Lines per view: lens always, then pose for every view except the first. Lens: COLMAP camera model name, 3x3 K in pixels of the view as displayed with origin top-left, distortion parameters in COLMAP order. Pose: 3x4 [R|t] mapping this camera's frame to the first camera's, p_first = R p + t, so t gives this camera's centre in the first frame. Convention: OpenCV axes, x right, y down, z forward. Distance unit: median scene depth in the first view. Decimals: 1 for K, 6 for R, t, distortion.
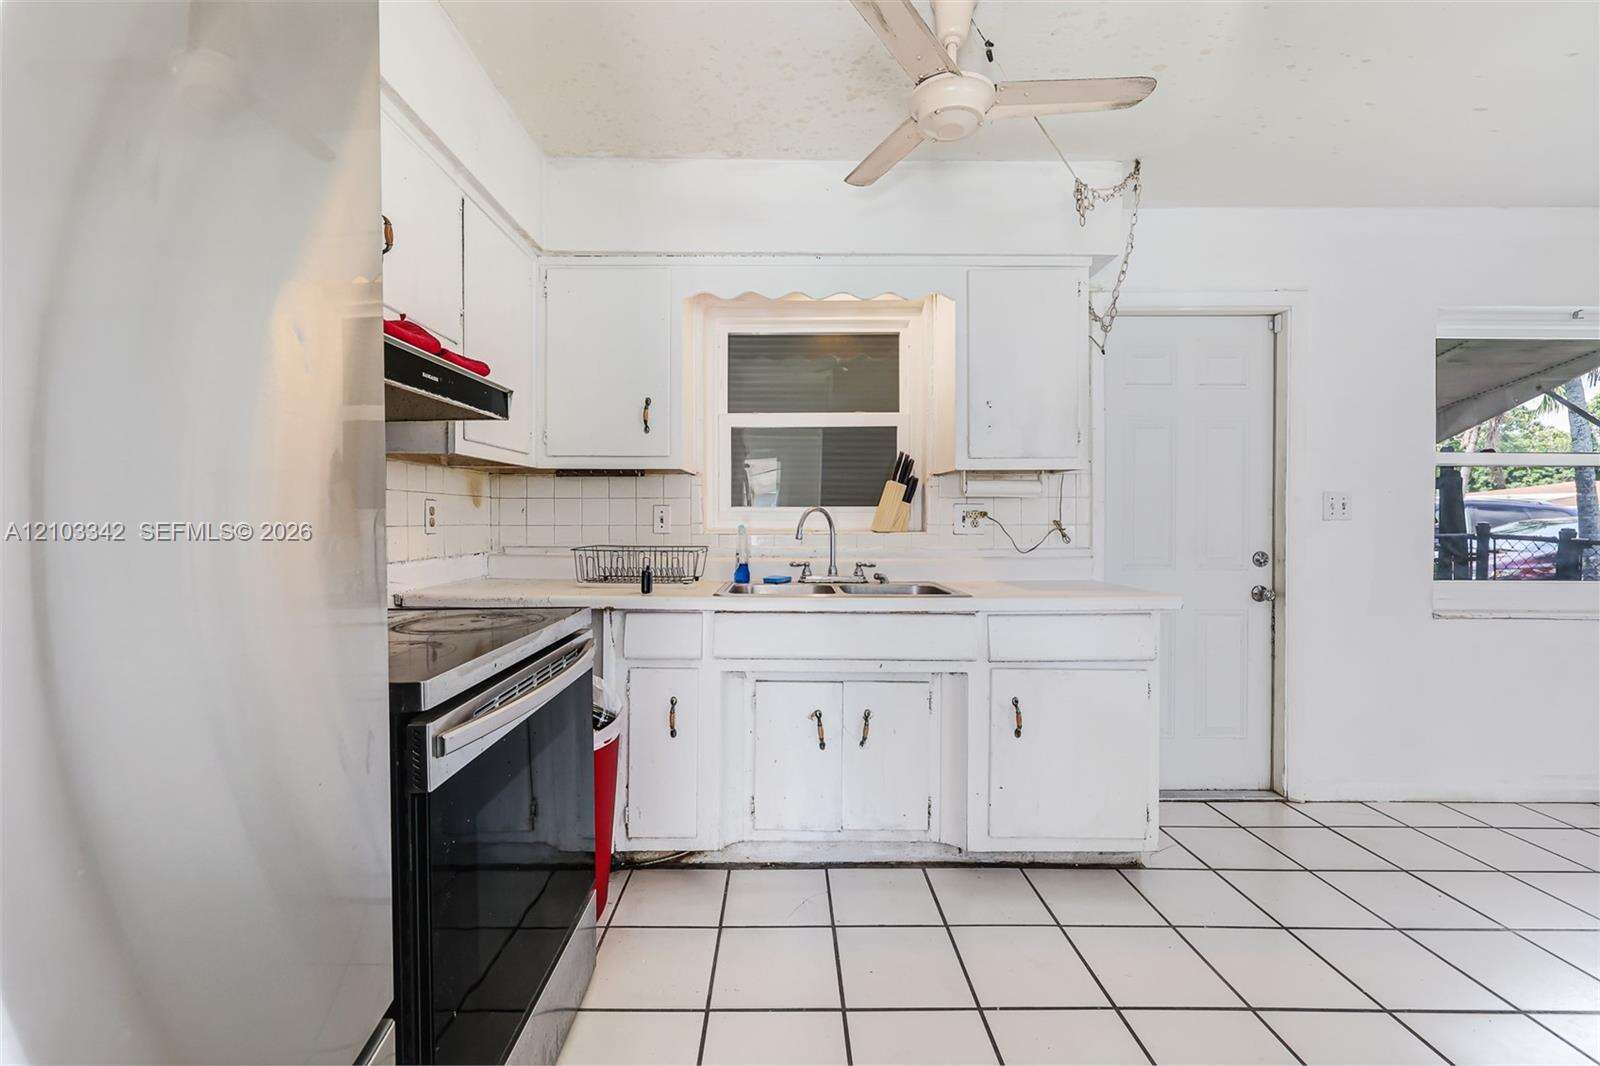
lens RADIAL K [[677.7, 0, 771.0], [0, 677.7, 516.6], [0, 0, 1]] dist [-0.001266, 0.000821]
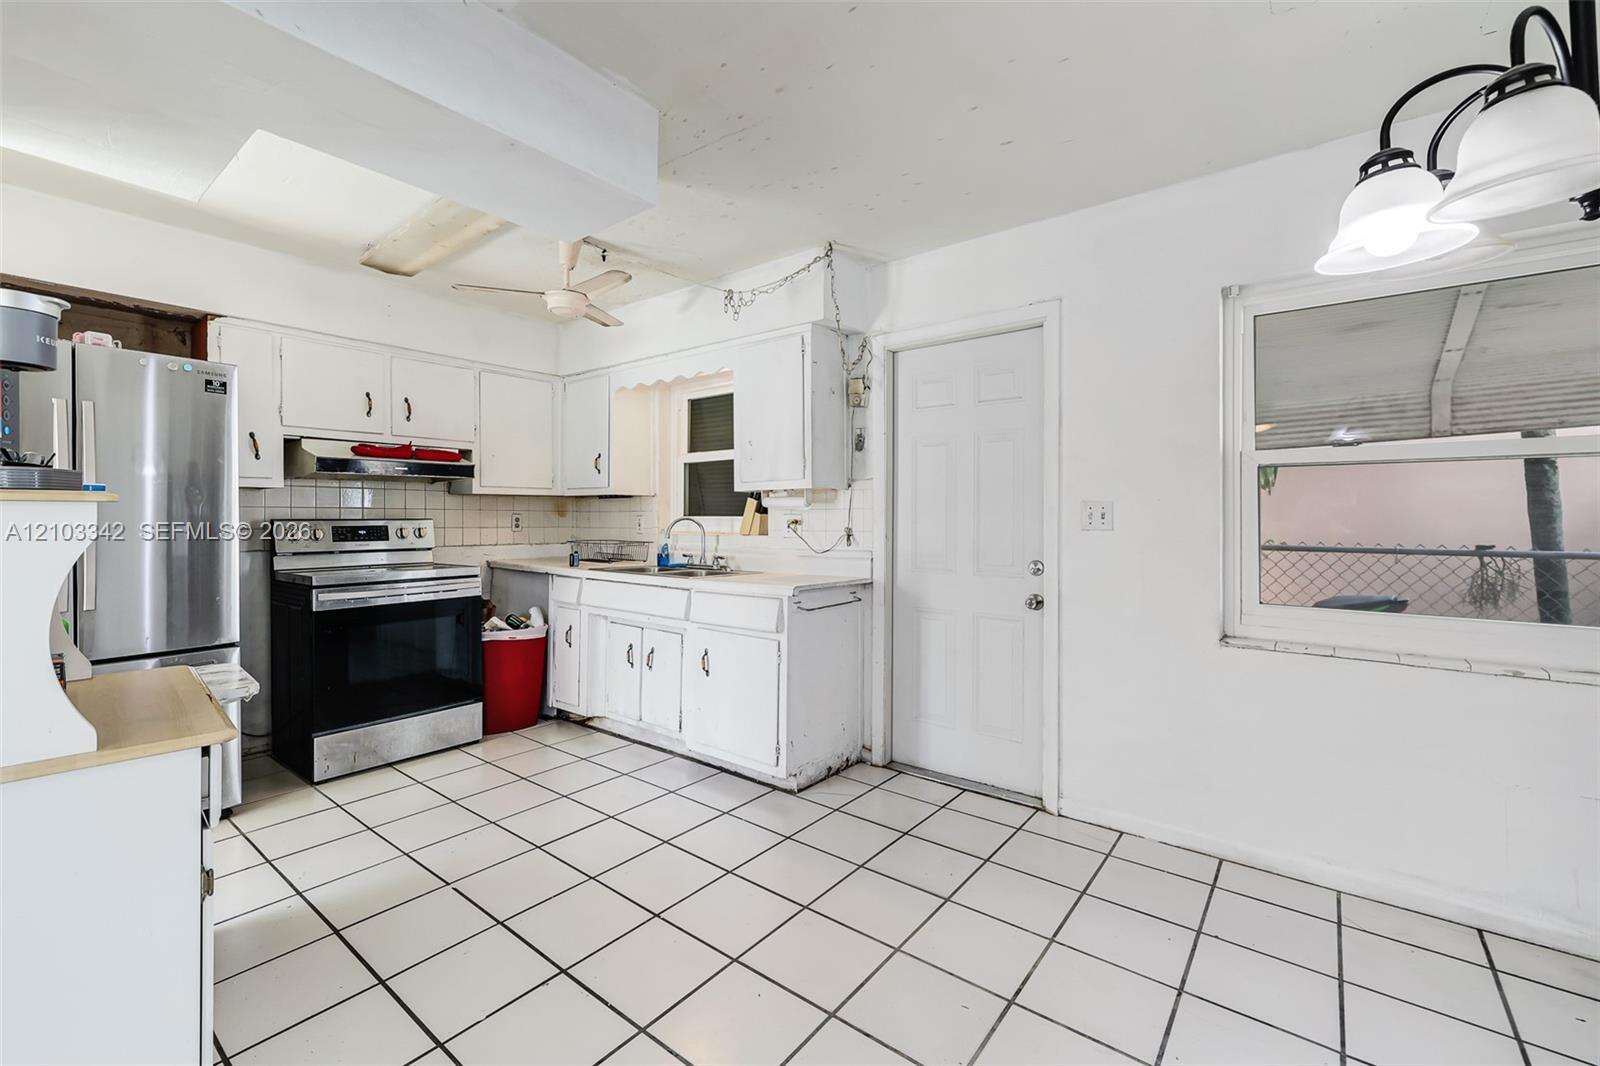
lens RADIAL K [[677.7, 0, 774.8], [0, 677.7, 517.2], [0, 0, 1]] dist [-0.001266, 0.000821]
pose [[0.774651, -0.000331, -0.632388, 1.086919], [-0.003188, 0.999985, -0.004430, -0.007406], [0.632380, 0.005448, 0.774639, -0.028616]]
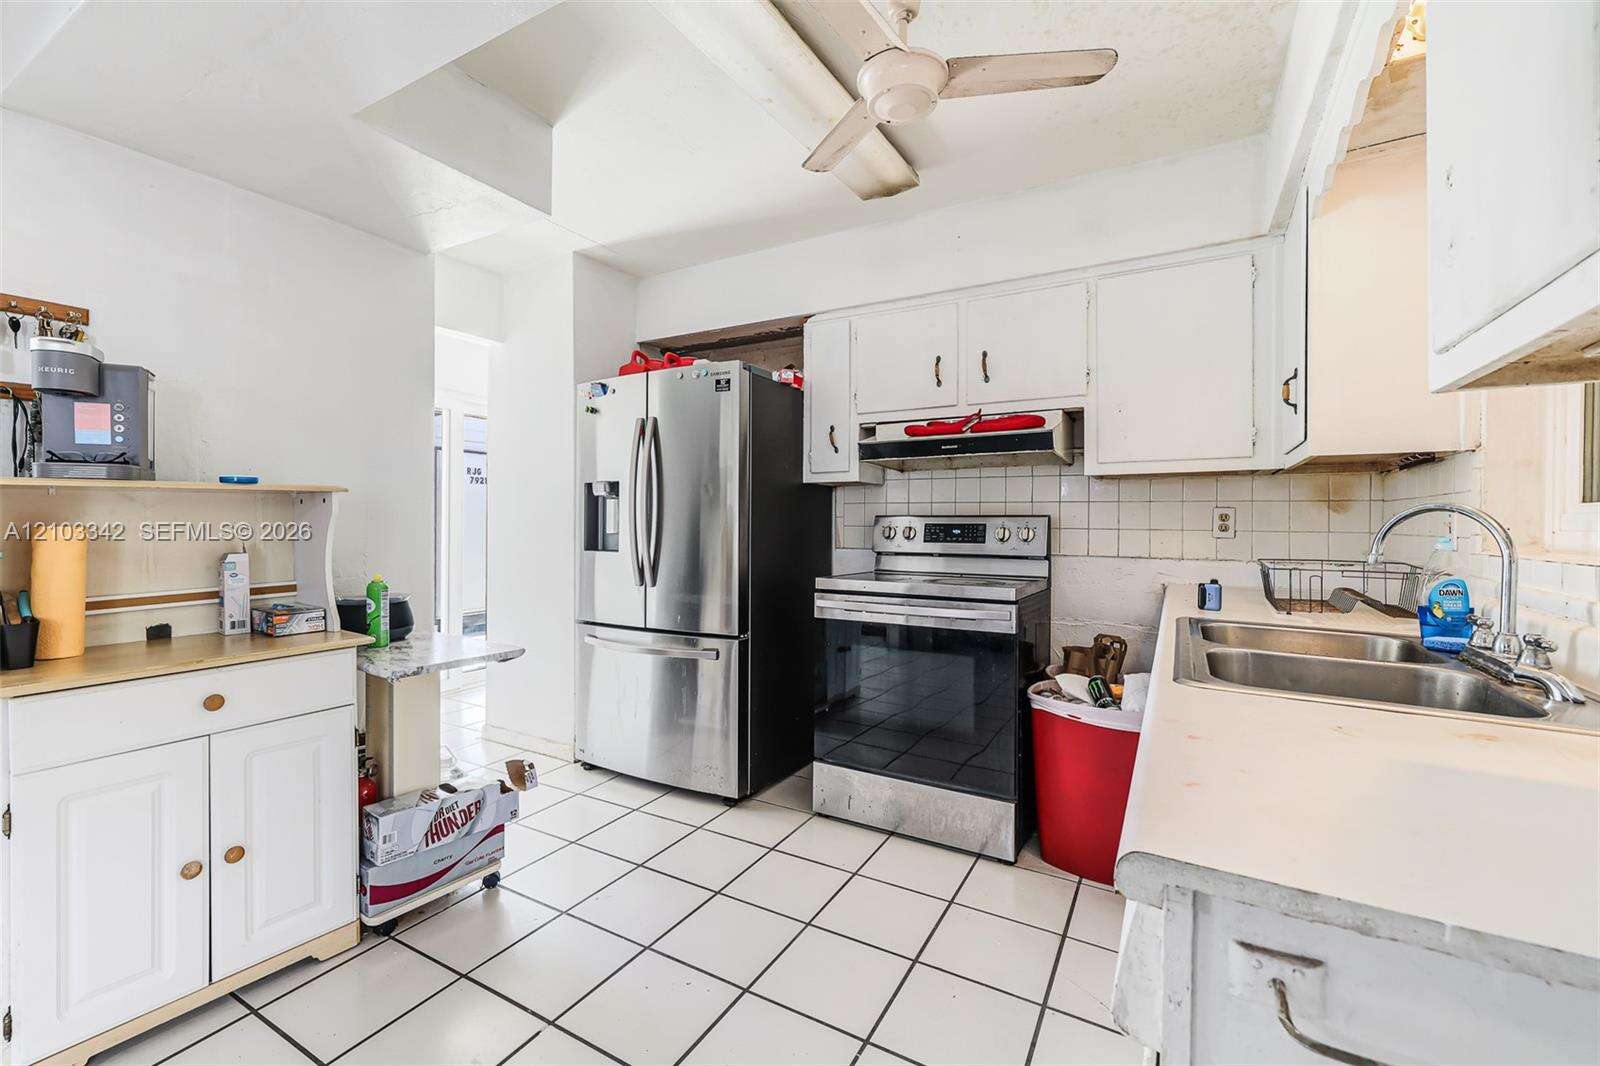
lens RADIAL K [[677.7, 0, 781.9], [0, 677.7, 519.9], [0, 0, 1]] dist [-0.001266, 0.000821]
pose [[-0.504799, -0.005019, -0.863222, 0.684008], [-0.010789, 0.999942, 0.000495, 0.002791], [0.863169, 0.009564, -0.504824, 0.786560]]
